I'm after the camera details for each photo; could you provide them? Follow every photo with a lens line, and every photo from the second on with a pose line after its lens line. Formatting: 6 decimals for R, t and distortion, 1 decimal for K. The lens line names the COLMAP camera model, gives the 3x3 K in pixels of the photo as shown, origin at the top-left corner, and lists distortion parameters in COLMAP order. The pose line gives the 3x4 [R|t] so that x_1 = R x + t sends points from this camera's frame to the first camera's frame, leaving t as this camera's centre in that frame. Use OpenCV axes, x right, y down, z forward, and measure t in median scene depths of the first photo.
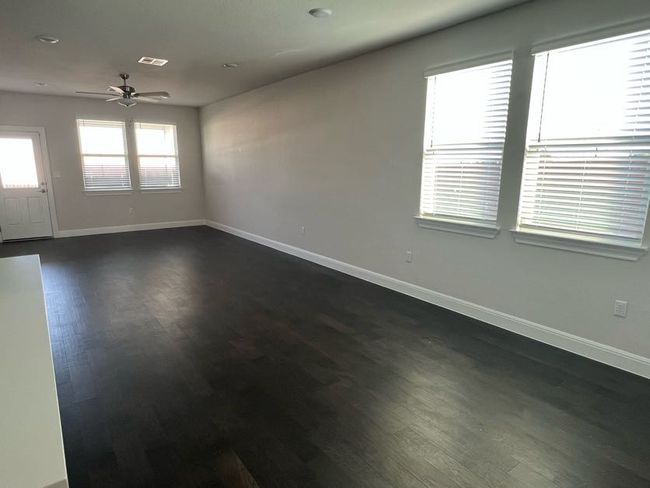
lens RADIAL K [[398.9, 0, 325.0], [0, 398.9, 244.0], [0, 0, 1]] dist [0.002234, 0.001307]
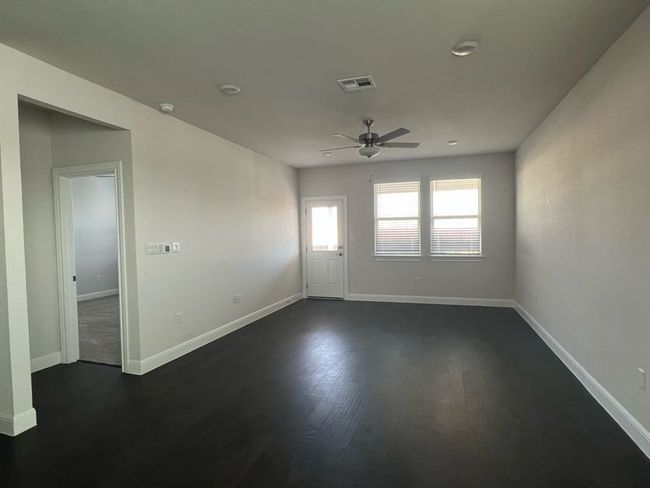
lens RADIAL K [[357.4, 0, 325.0], [0, 357.4, 244.0], [0, 0, 1]] dist [0.002199, 0.000245]
pose [[0.566773, 0.016393, -0.823711, 0.041742], [-0.141537, 0.986875, -0.077748, -0.073116], [0.811625, 0.160651, 0.561655, 0.394866]]
